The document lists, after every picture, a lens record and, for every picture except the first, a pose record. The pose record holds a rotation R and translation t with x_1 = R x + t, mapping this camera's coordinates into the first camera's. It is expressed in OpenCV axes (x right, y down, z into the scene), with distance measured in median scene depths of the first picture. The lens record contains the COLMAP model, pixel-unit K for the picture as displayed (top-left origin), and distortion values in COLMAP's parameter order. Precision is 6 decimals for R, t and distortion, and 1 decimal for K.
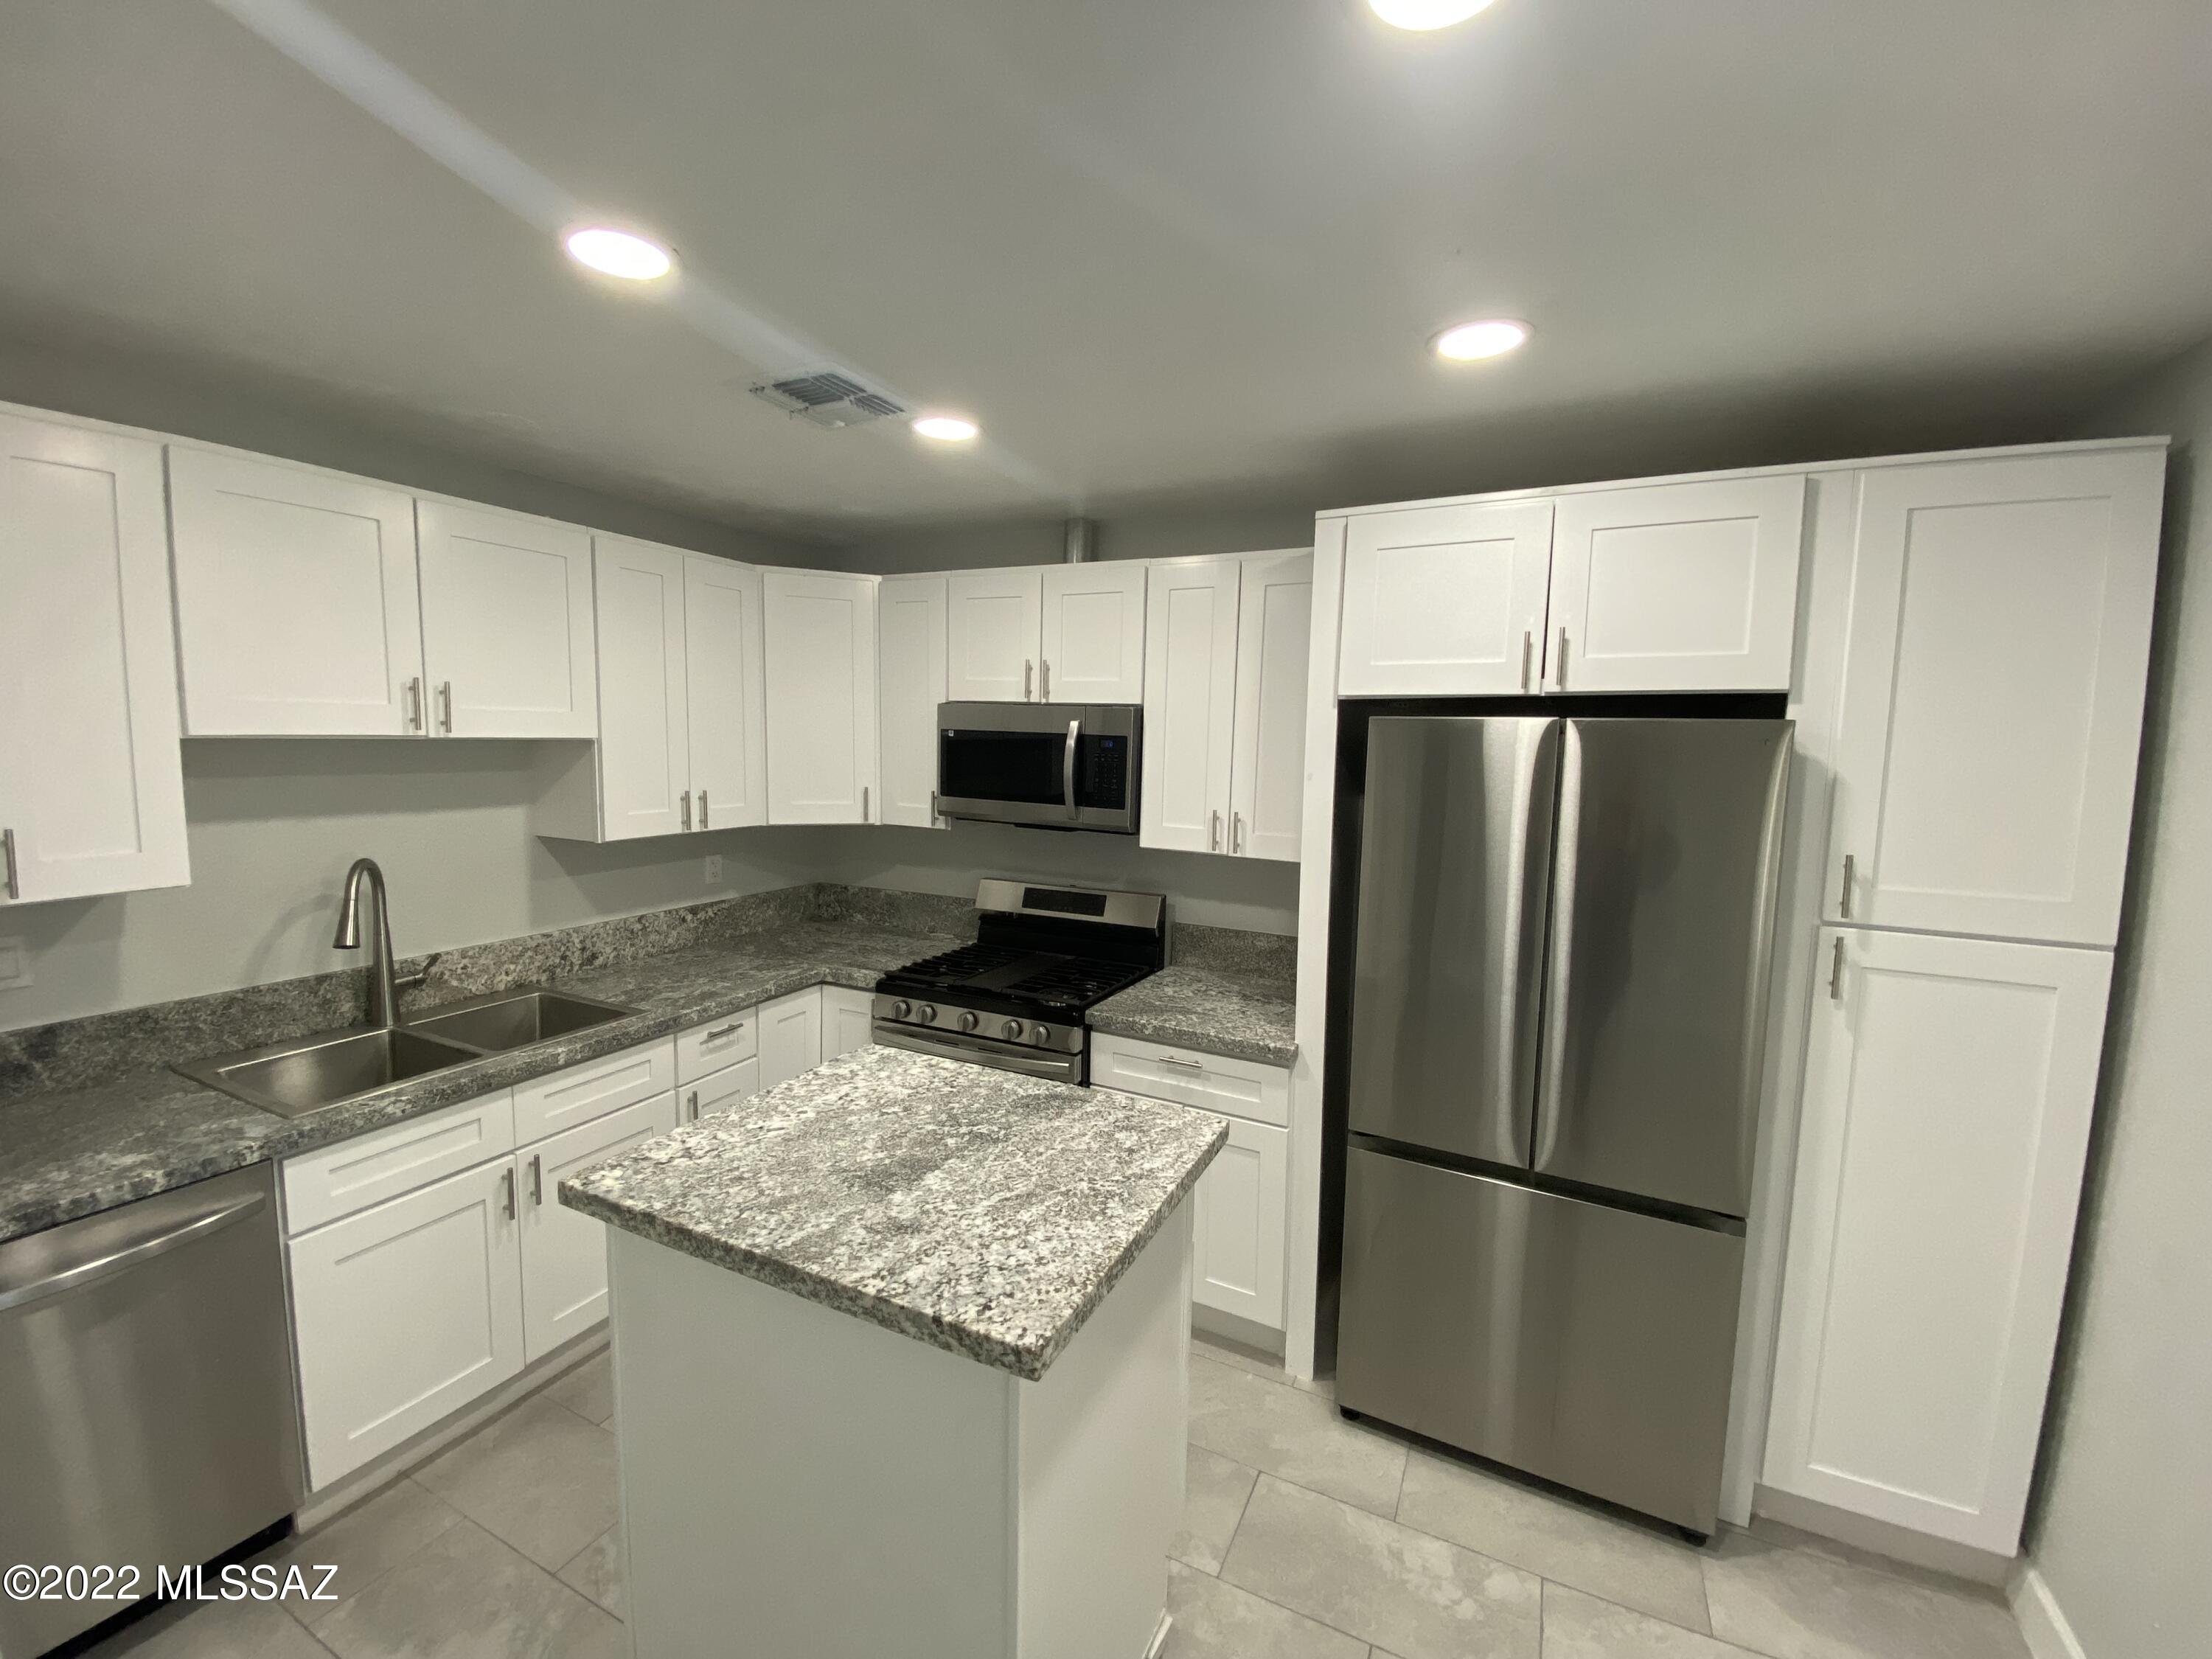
lens RADIAL K [[907.4, 0, 1115.0], [0, 907.4, 814.7], [0, 0, 1]] dist [0.001563, -0.002267]
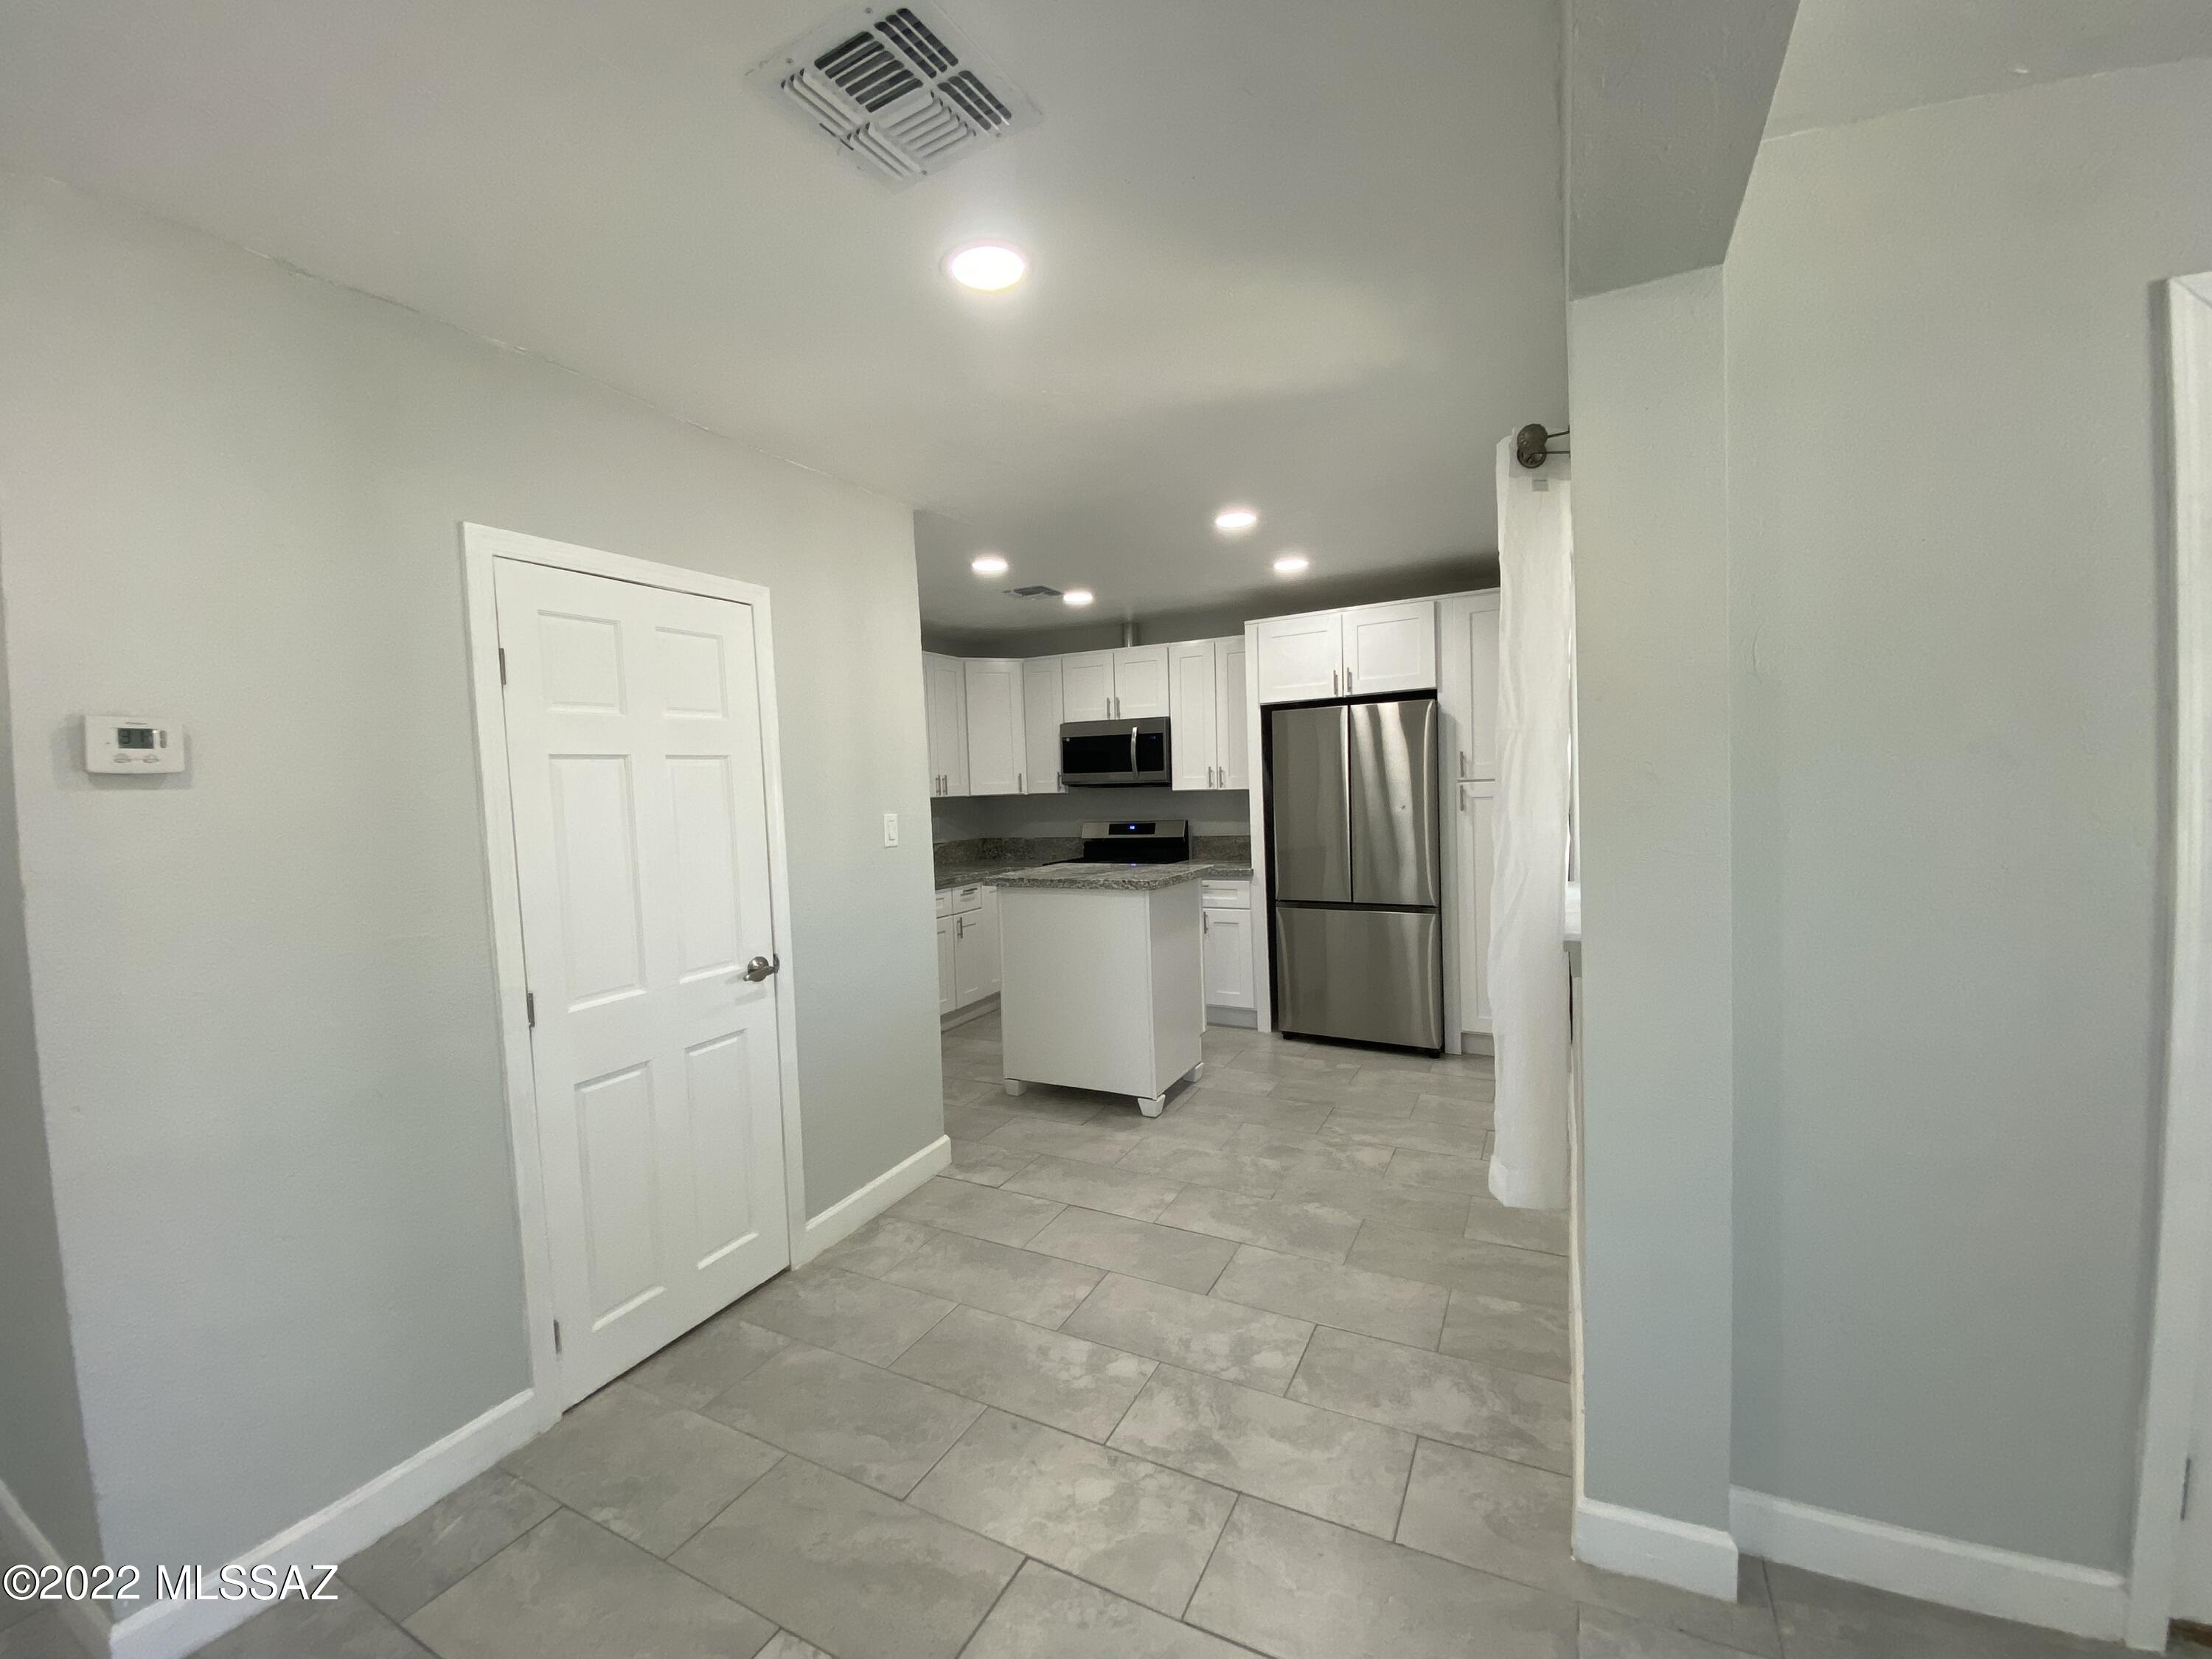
lens RADIAL K [[907.4, 0, 1116.4], [0, 907.4, 818.7], [0, 0, 1]] dist [0.001563, -0.002267]
pose [[0.997963, -0.058004, -0.026546, -0.047471], [0.056636, 0.997158, -0.049673, 0.201309], [0.029352, 0.048068, 0.998413, -1.007255]]
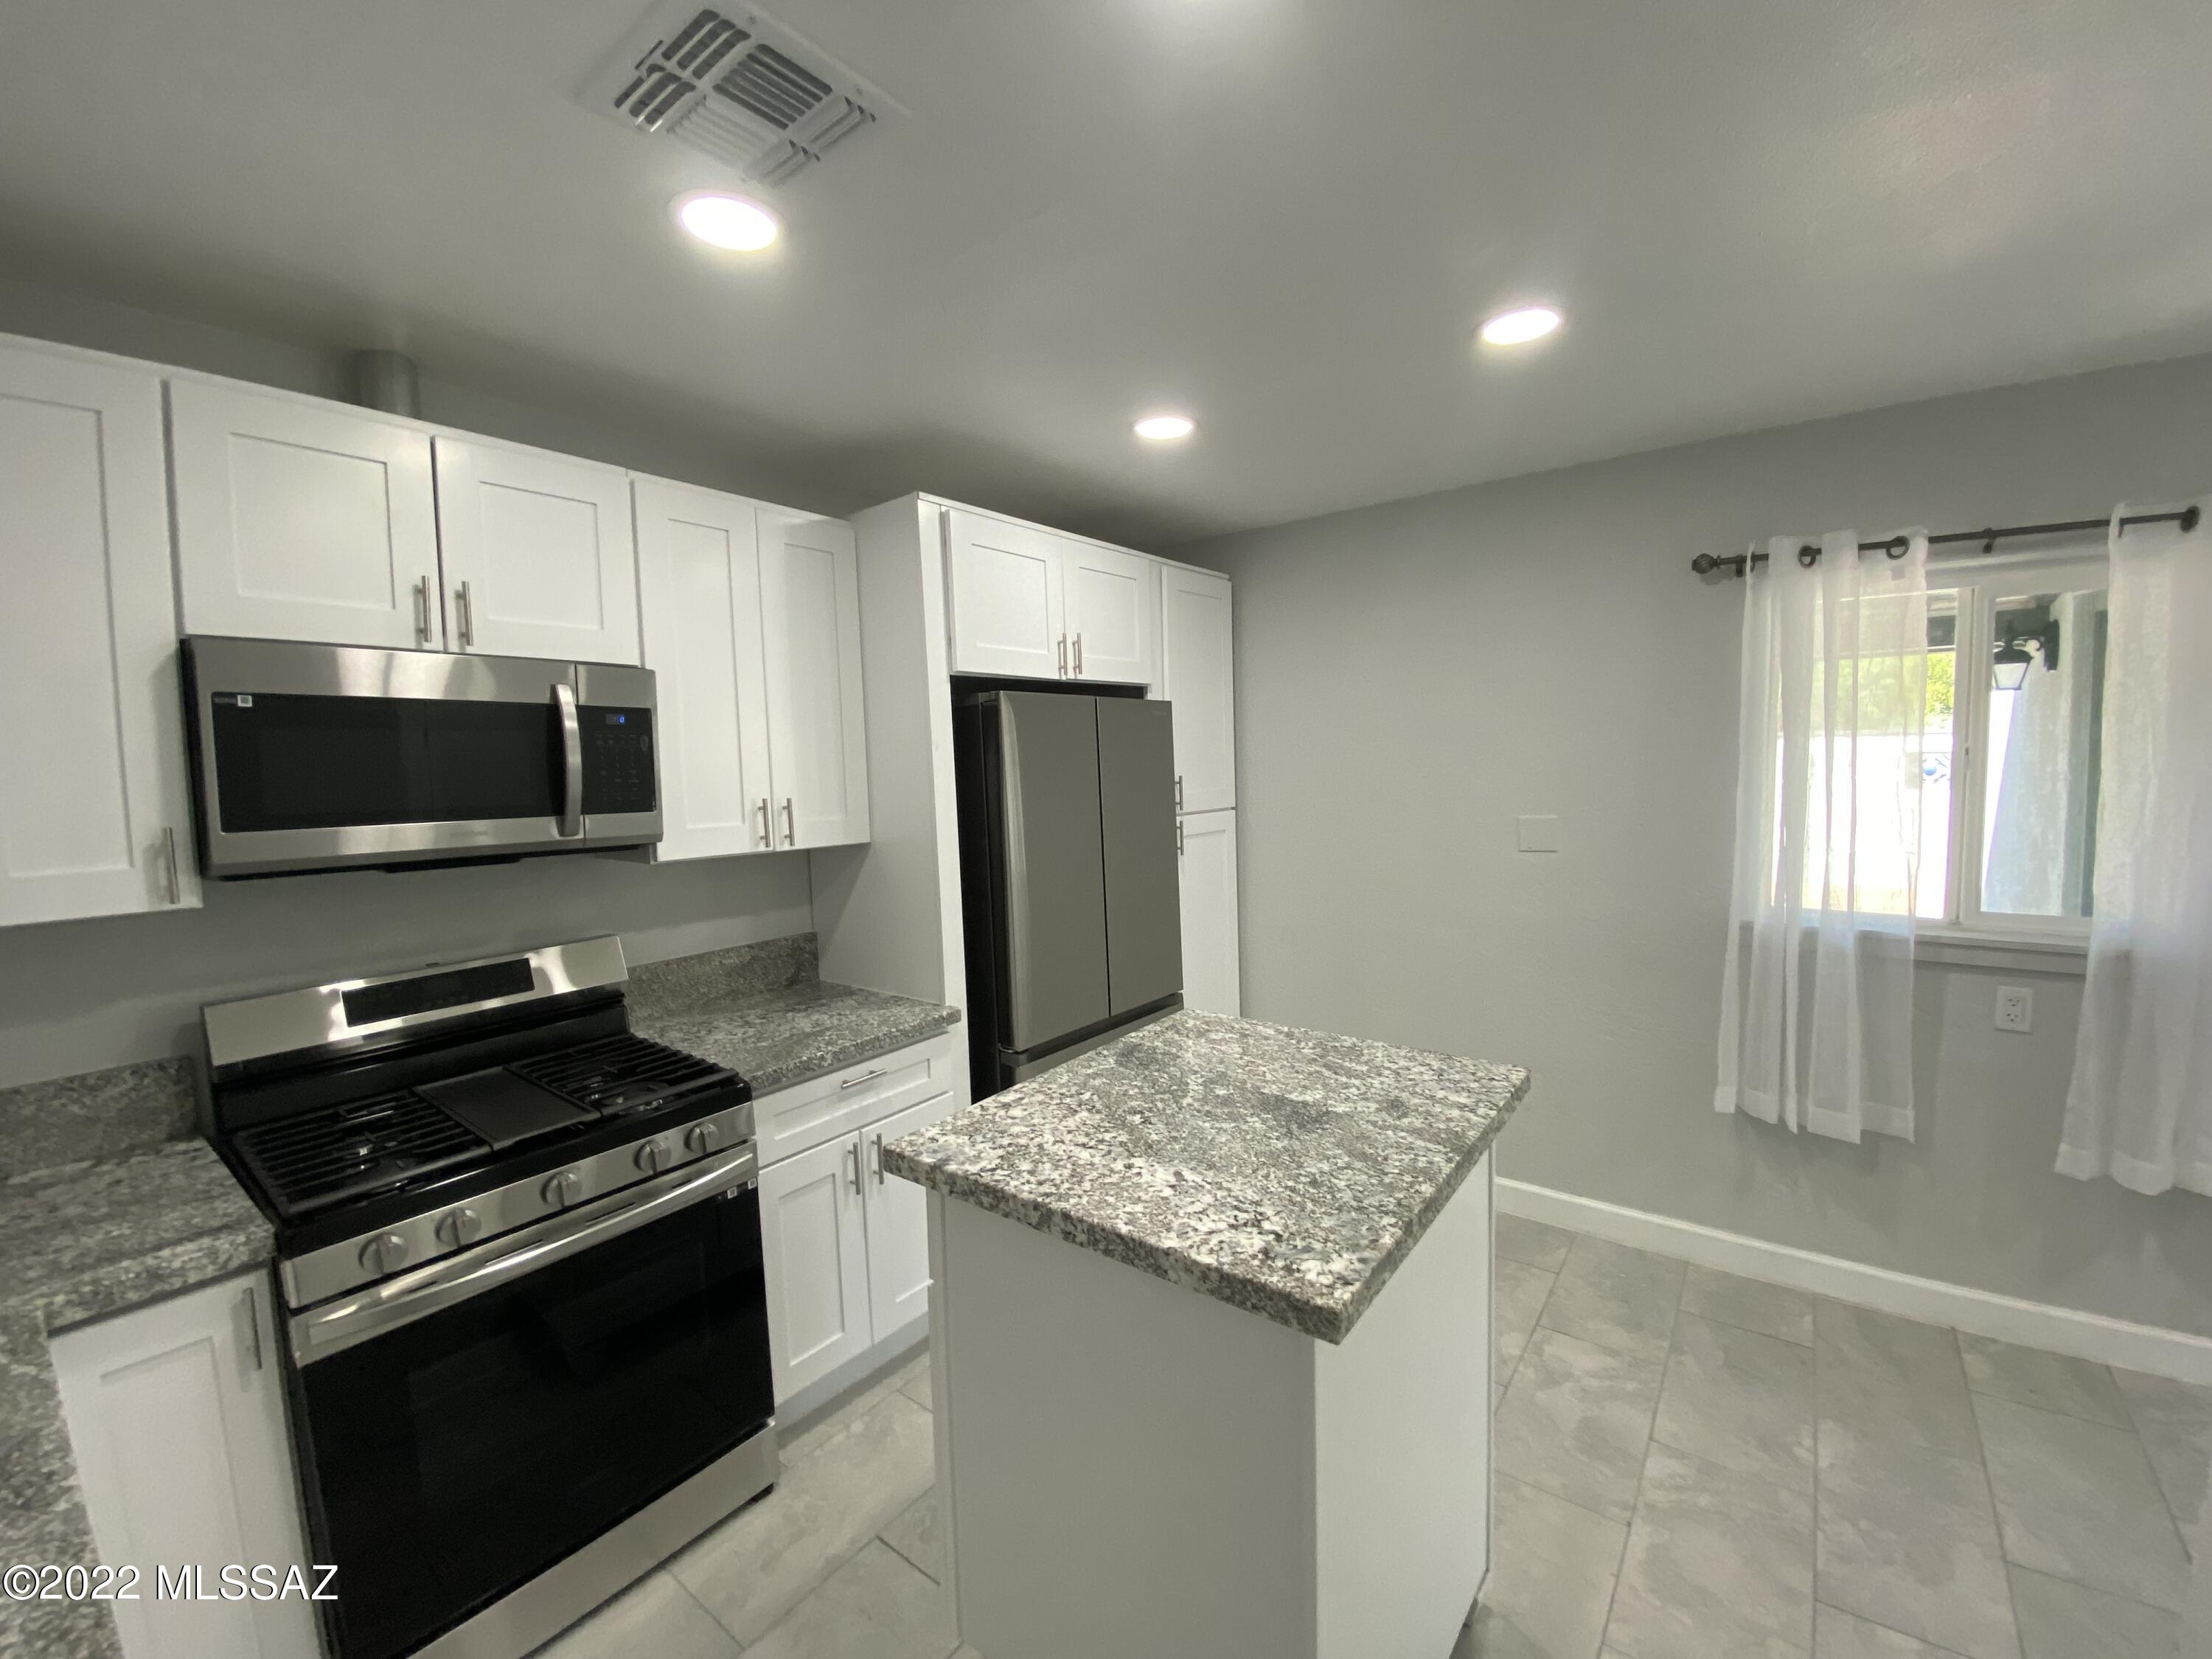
lens RADIAL K [[907.4, 0, 1102.3], [0, 907.4, 812.5], [0, 0, 1]] dist [0.001563, -0.002267]
pose [[0.200860, -0.082447, 0.976144, -0.676709], [0.121228, 0.990885, 0.058747, -0.005201], [-0.972090, 0.106536, 0.209024, 0.534314]]
